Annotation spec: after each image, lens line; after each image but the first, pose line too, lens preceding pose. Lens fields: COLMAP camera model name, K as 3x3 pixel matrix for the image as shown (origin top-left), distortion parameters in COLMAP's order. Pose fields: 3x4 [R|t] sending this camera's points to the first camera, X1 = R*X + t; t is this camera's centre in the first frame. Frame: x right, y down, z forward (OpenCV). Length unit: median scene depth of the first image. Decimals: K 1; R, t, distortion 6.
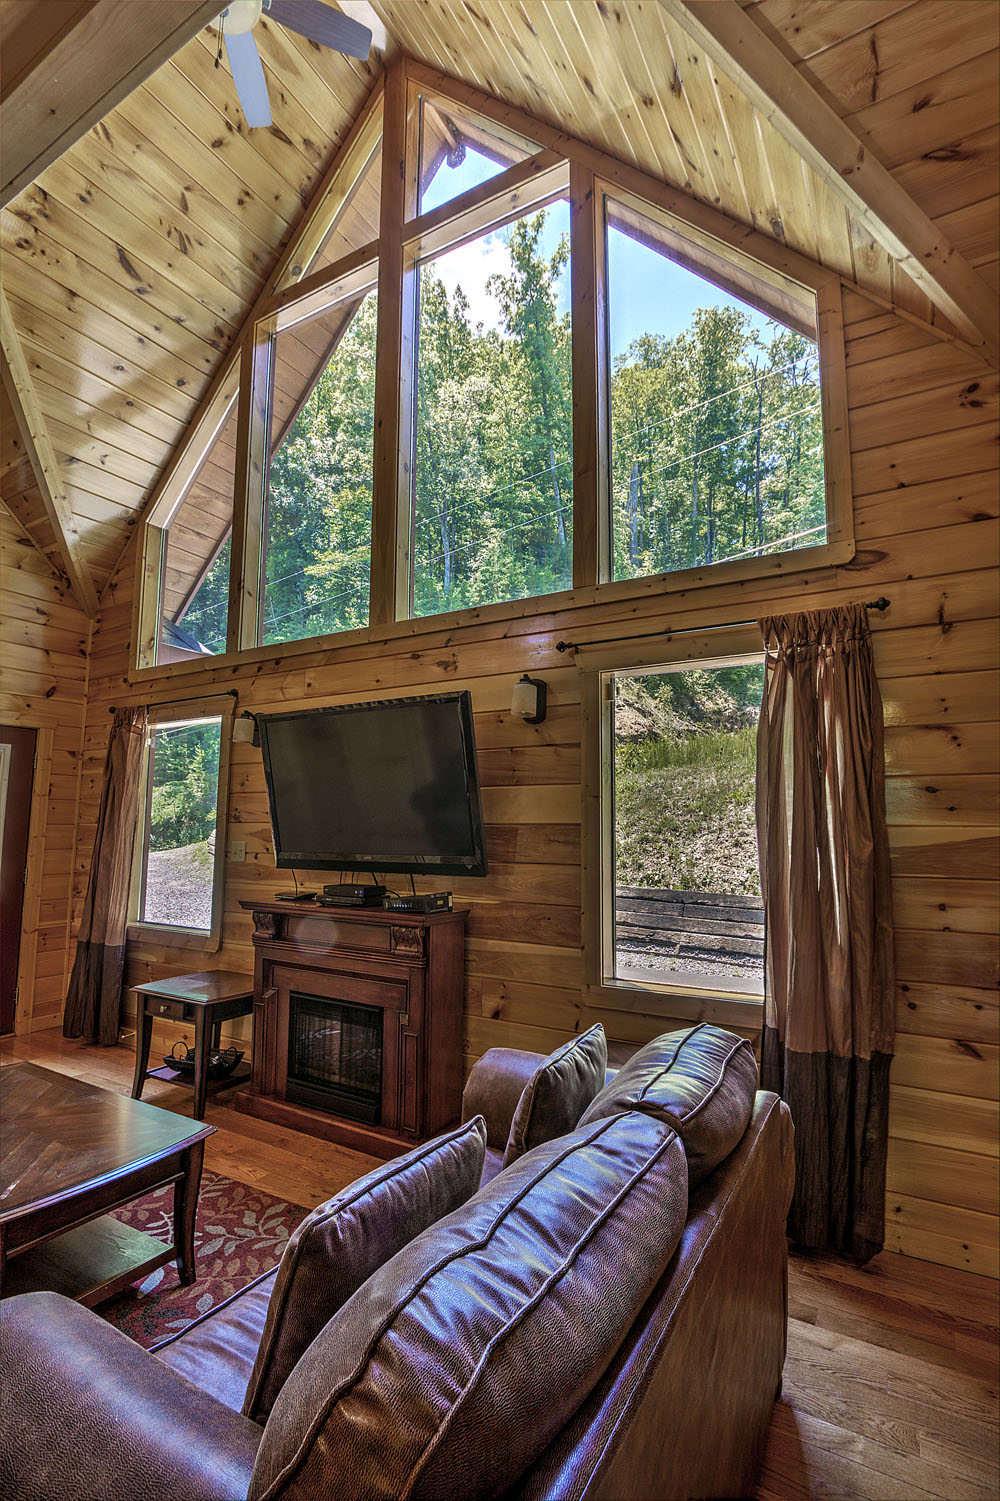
lens RADIAL K [[686.5, 0, 516.1], [0, 686.5, 764.6], [0, 0, 1]] dist [-0.020168, 0.003807]
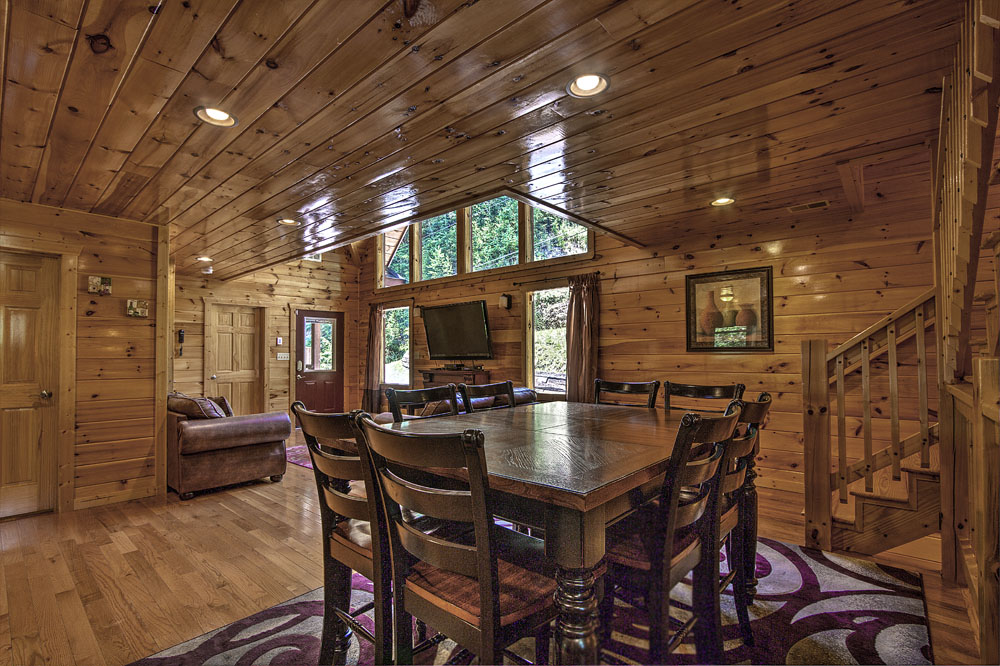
lens RADIAL K [[457.3, 0, 500.7], [0, 457.3, 345.7], [0, 0, 1]] dist [-0.020168, 0.003807]
pose [[0.979649, -0.017636, -0.199942, 0.313446], [0.032239, 0.997025, 0.070016, -0.033348], [0.198113, -0.075037, 0.977303, -0.780869]]
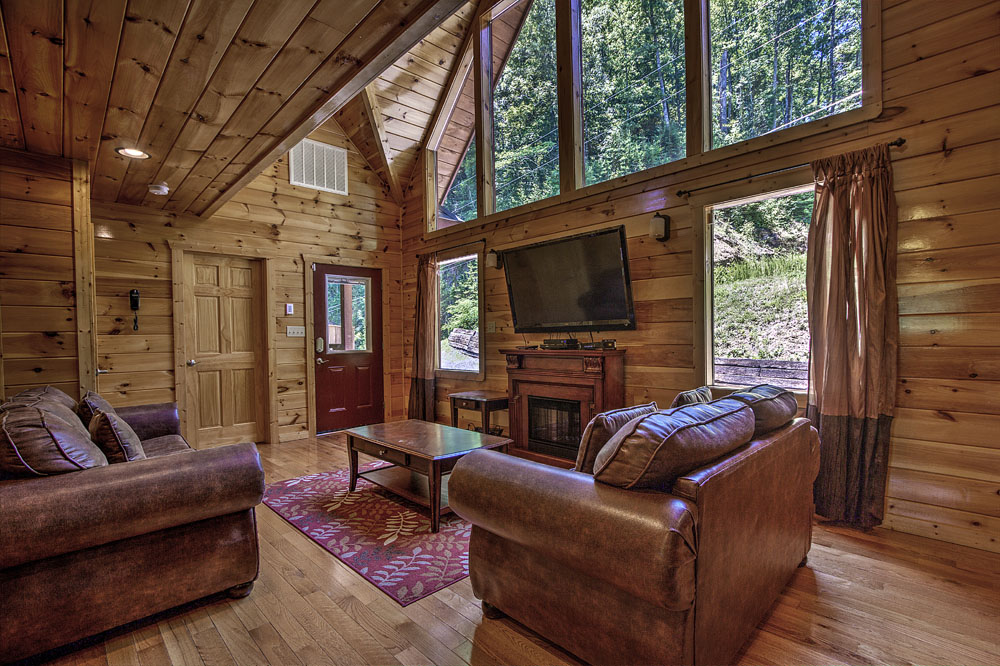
lens RADIAL K [[457.3, 0, 503.2], [0, 457.3, 347.1], [0, 0, 1]] dist [-0.020168, 0.003807]
pose [[0.960868, -0.015227, -0.276586, -0.036346], [0.048318, 0.992394, 0.113224, 0.042967], [0.272759, -0.122157, 0.954296, -0.178099]]
